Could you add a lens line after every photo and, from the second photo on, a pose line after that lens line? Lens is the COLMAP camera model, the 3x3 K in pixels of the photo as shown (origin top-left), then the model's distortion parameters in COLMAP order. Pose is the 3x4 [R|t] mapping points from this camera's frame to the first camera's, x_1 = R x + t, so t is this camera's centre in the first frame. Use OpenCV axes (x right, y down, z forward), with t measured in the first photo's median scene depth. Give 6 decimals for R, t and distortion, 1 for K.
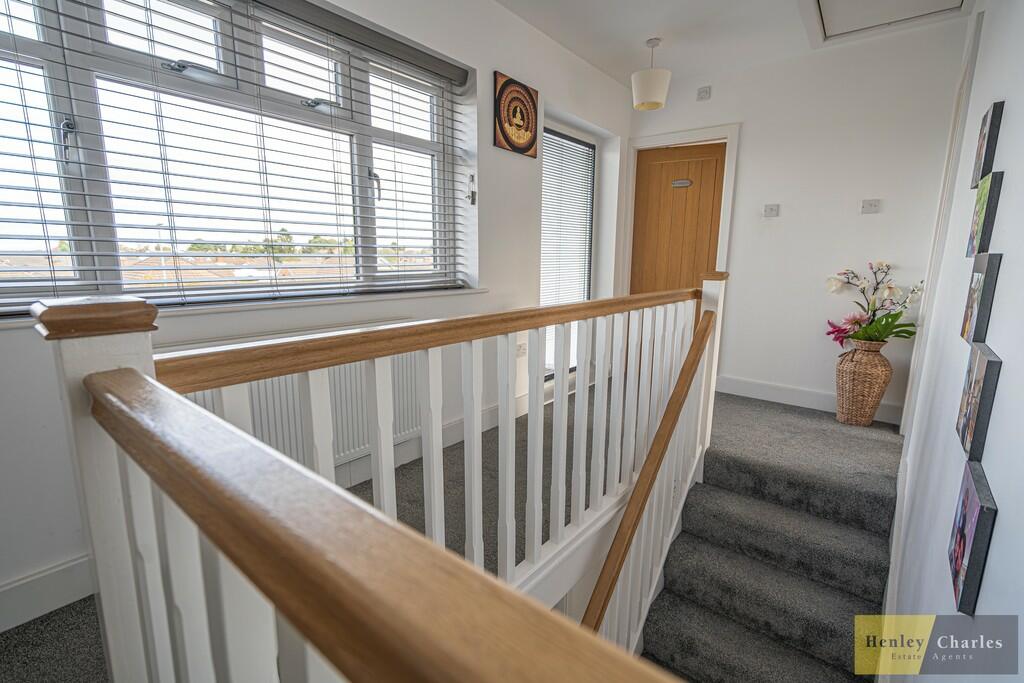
lens RADIAL K [[469.0, 0, 508.6], [0, 469.0, 341.8], [0, 0, 1]] dist [-0.002926, -0.000088]
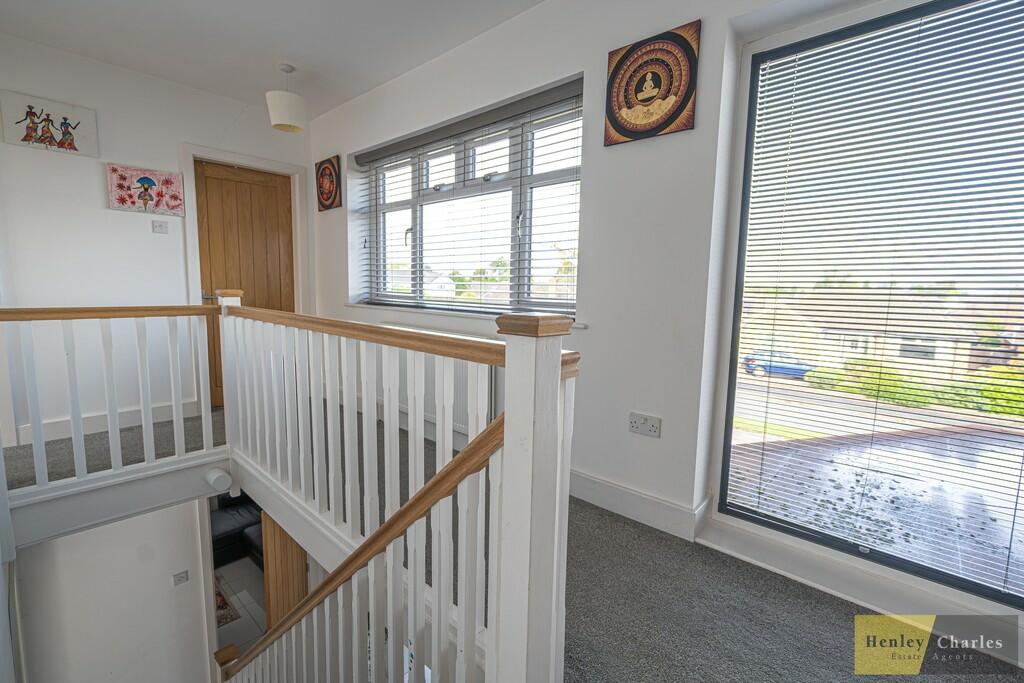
lens RADIAL K [[469.0, 0, 521.1], [0, 469.0, 338.2], [0, 0, 1]] dist [-0.002926, -0.000088]
pose [[-0.058729, 0.106116, -0.992618, 0.868869], [-0.188917, 0.975185, 0.115429, -0.180725], [0.980235, 0.194301, -0.037225, 1.035541]]
